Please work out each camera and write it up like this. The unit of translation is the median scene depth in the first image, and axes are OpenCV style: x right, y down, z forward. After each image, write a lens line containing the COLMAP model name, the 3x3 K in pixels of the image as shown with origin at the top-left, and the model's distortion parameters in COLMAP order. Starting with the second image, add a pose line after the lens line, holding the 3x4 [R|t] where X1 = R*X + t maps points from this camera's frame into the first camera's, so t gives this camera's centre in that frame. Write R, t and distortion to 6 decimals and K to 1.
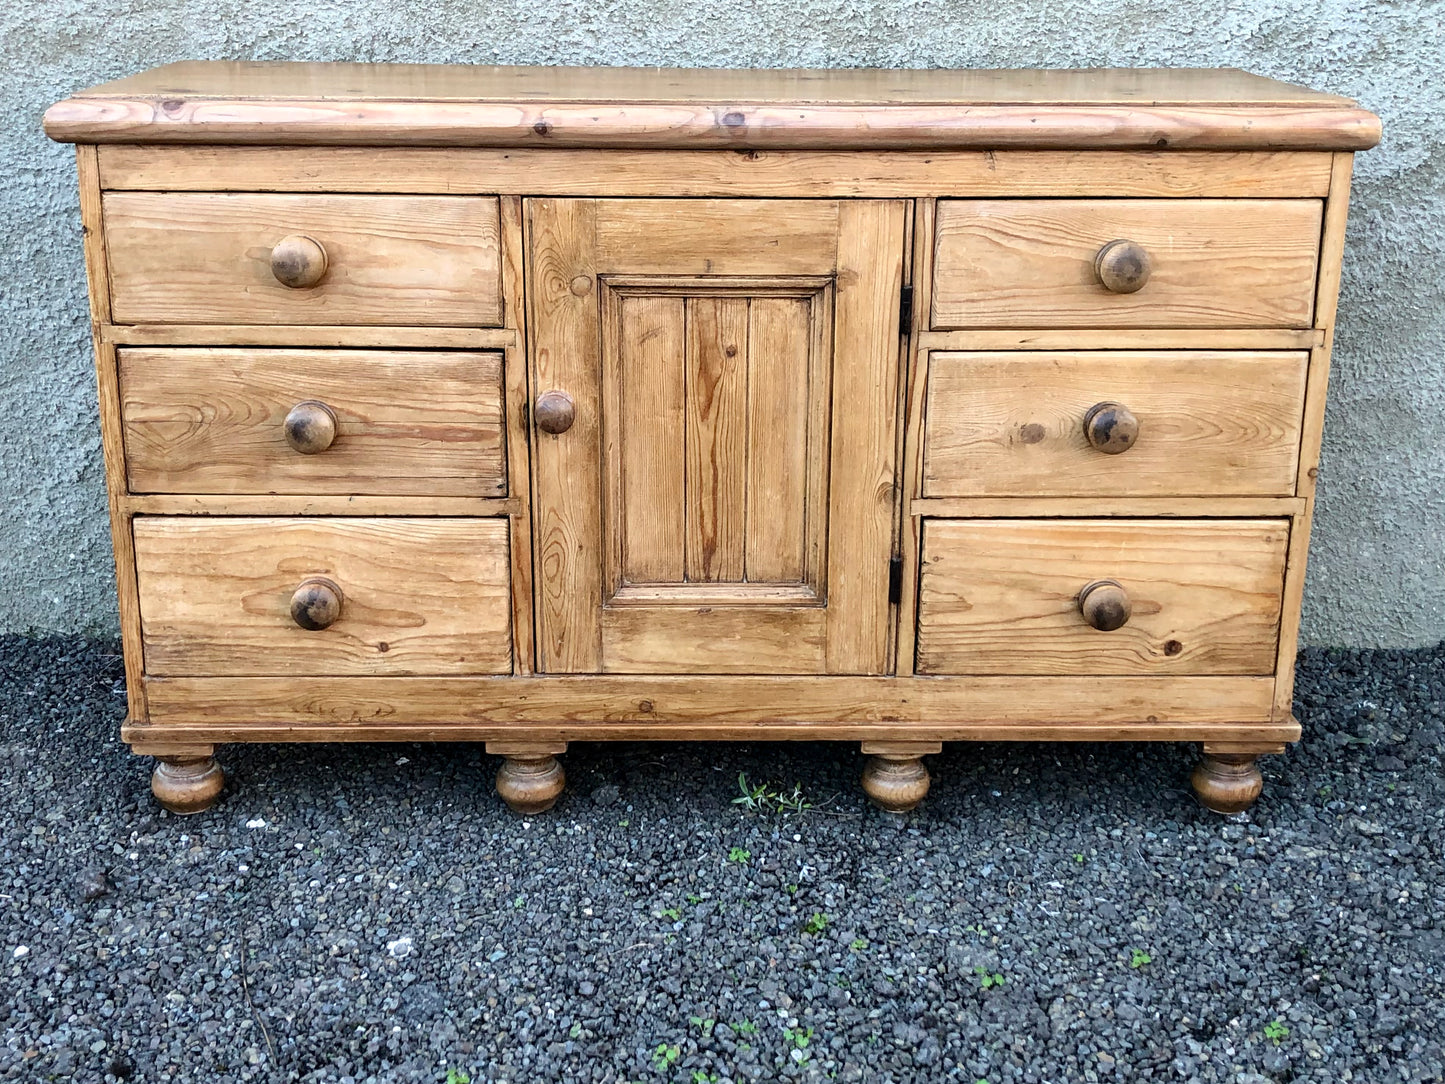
lens RADIAL K [[1821.3, 0, 719.3], [0, 1821.3, 508.3], [0, 0, 1]] dist [0.123461, -0.390380]
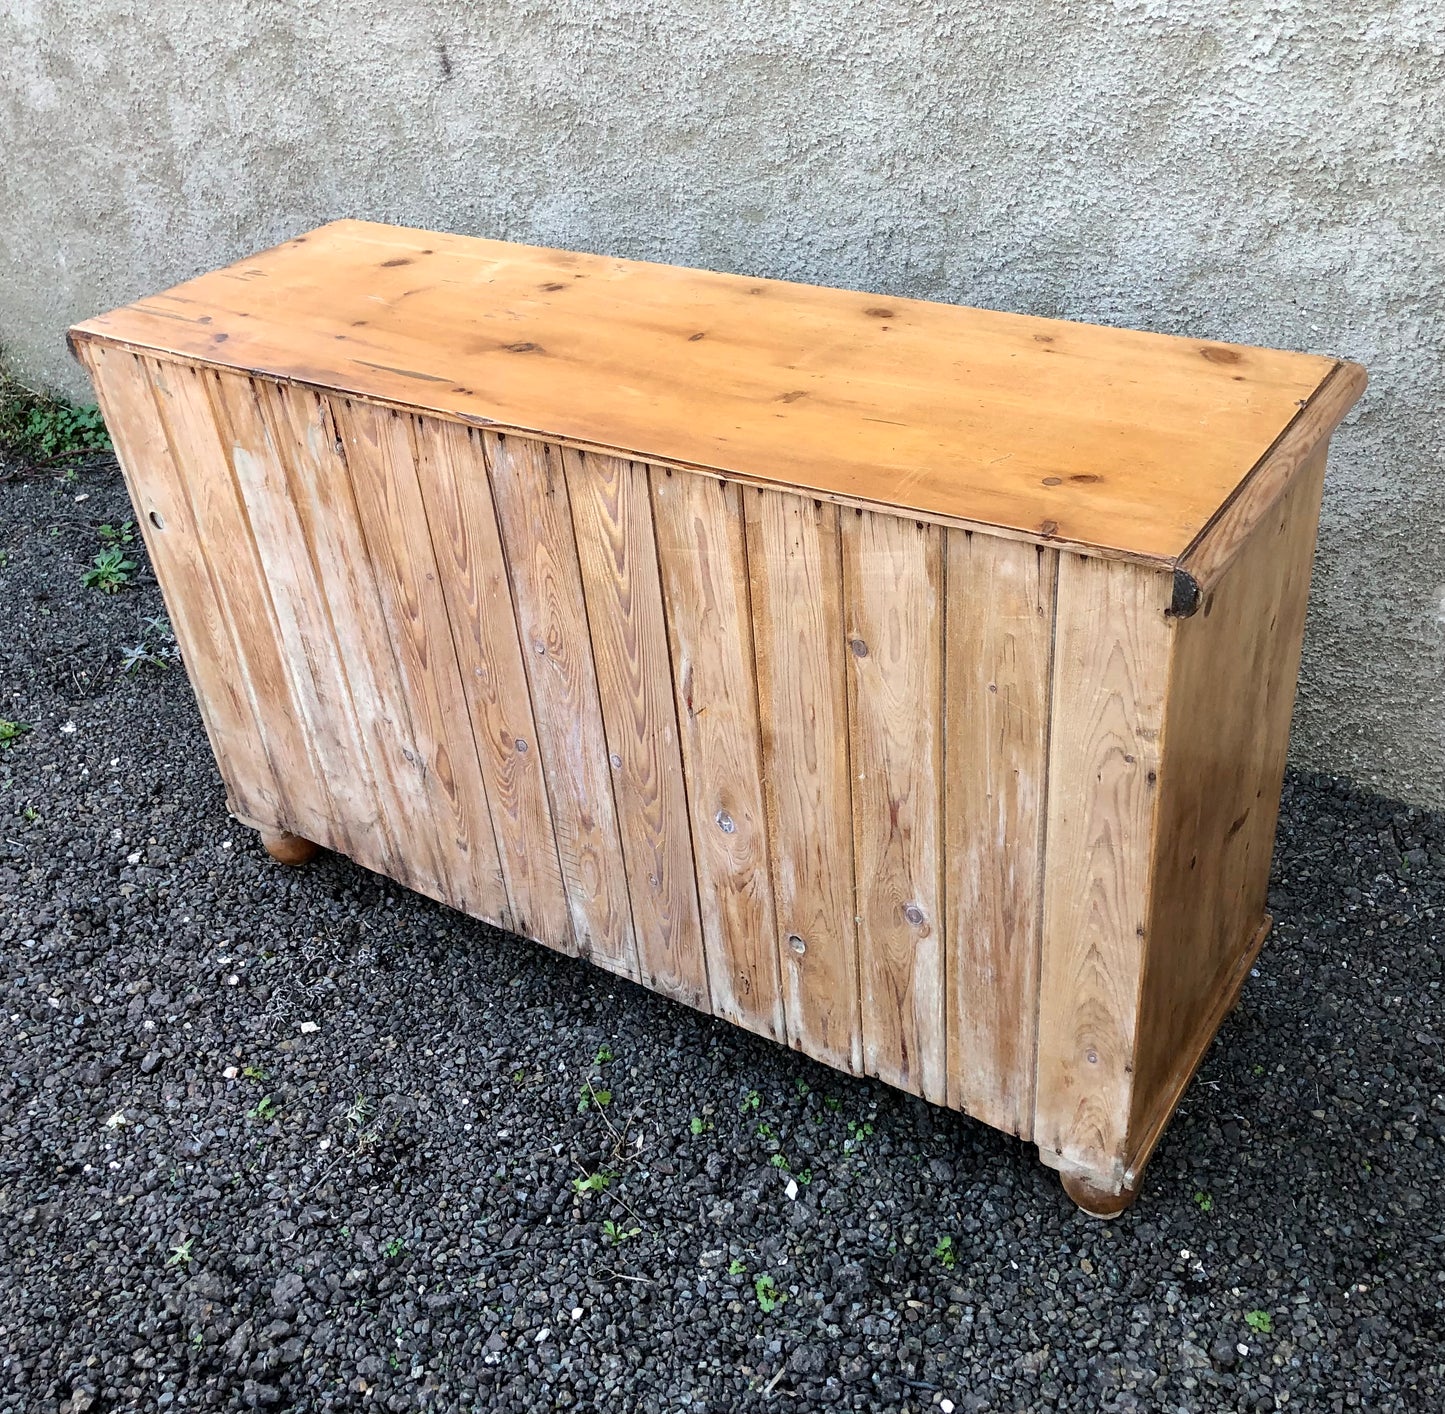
lens RADIAL K [[1573.1, 0, 755.7], [0, 1573.1, 681.4], [0, 0, 1]] dist [0.051156, -0.133702]
pose [[0.801522, 0.258180, -0.539356, 0.403468], [-0.146632, 0.959309, 0.241299, -0.193865], [0.579708, -0.114319, 0.806765, 0.158054]]
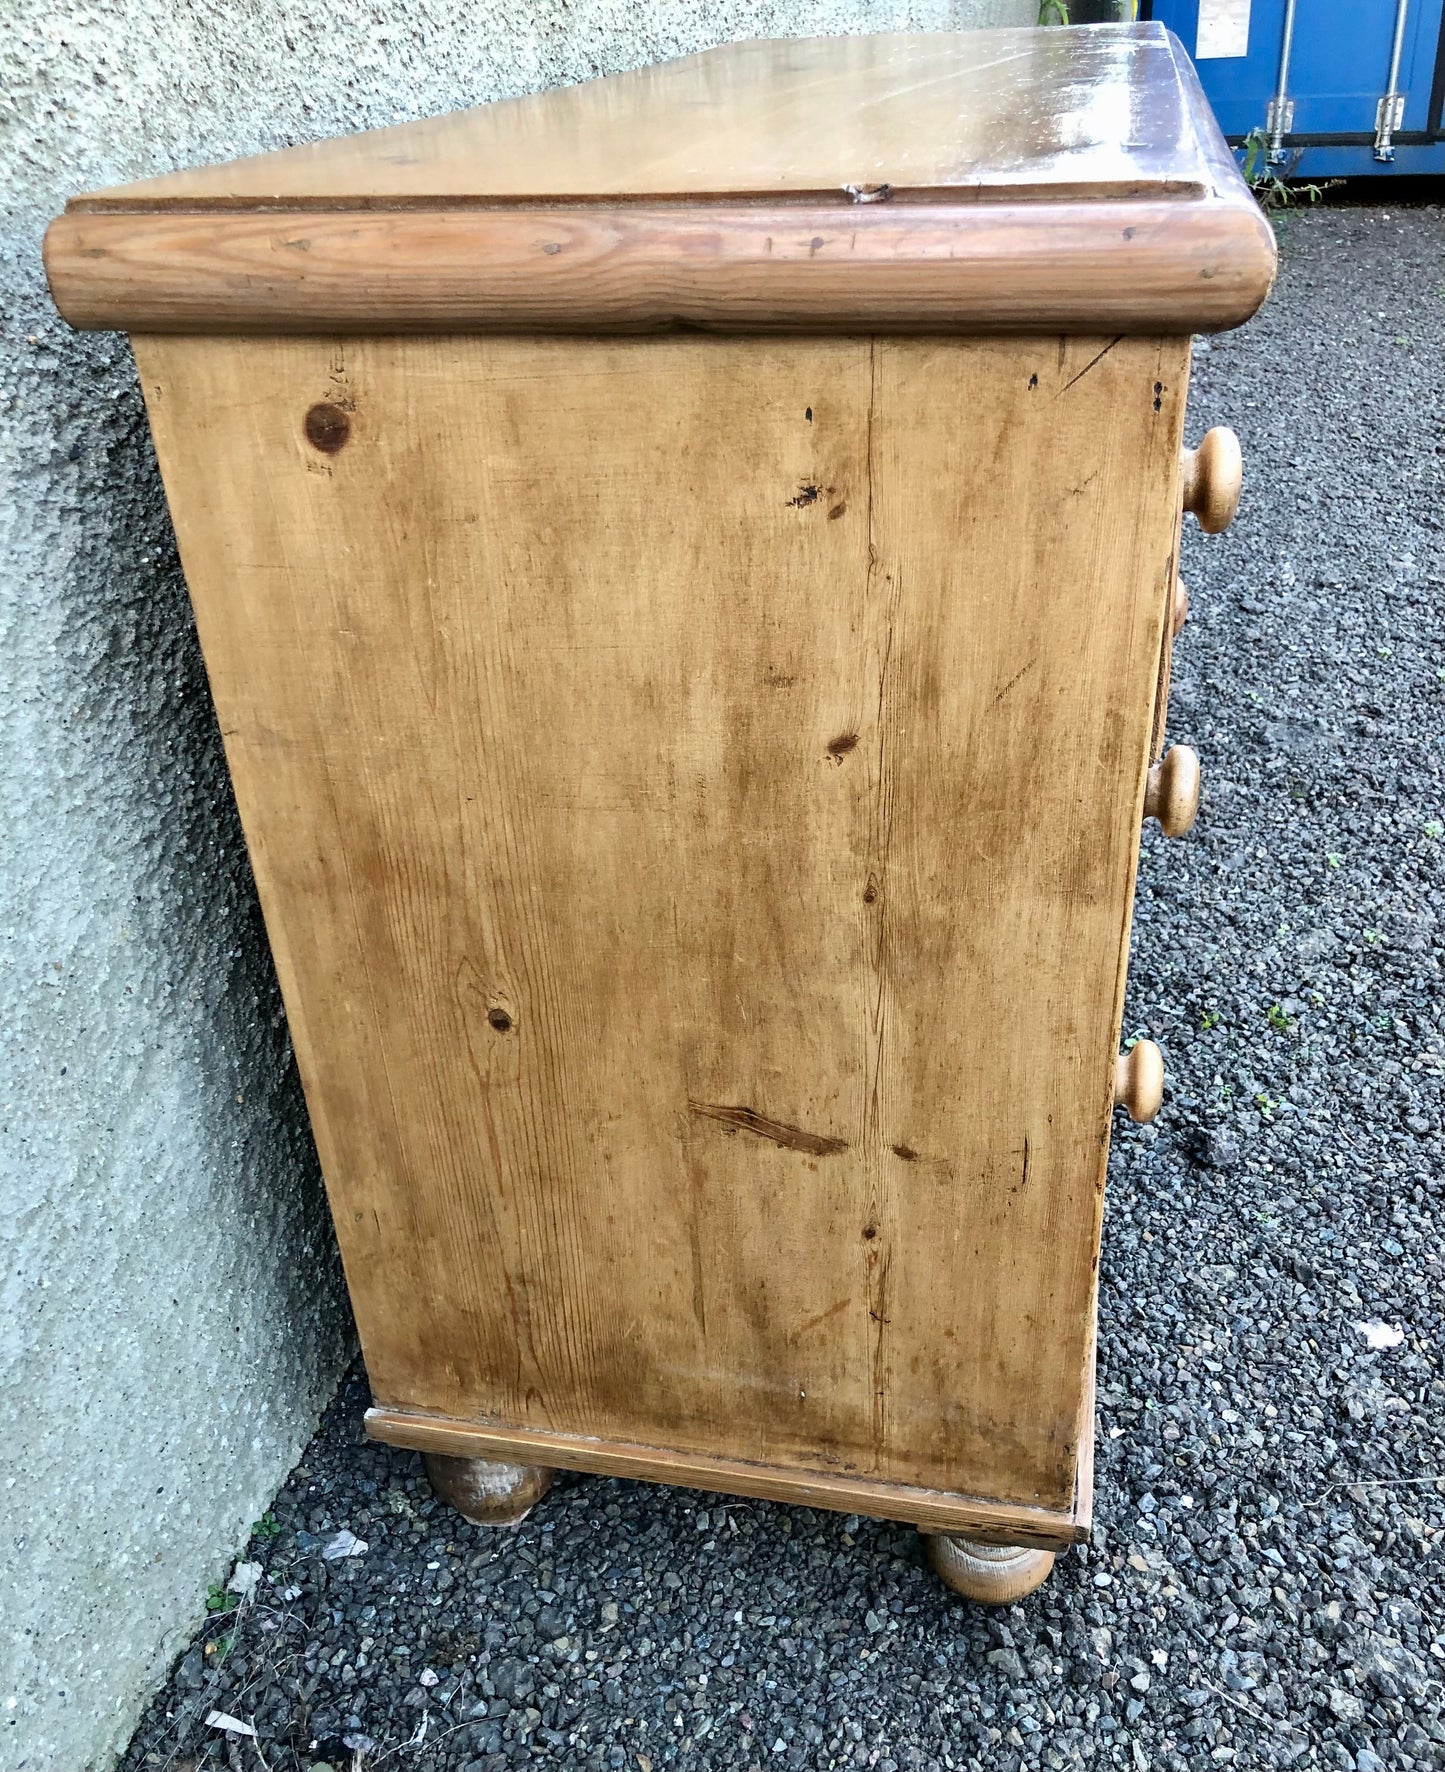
lens RADIAL K [[1585.4, 0, 736.6], [0, 1585.4, 939.8], [0, 0, 1]] dist [0.019979, -0.012702]
pose [[0.230841, -0.520837, 0.821852, -0.637332], [0.340502, 0.834498, 0.433211, -0.243608], [-0.911466, 0.179840, 0.369983, 0.915031]]
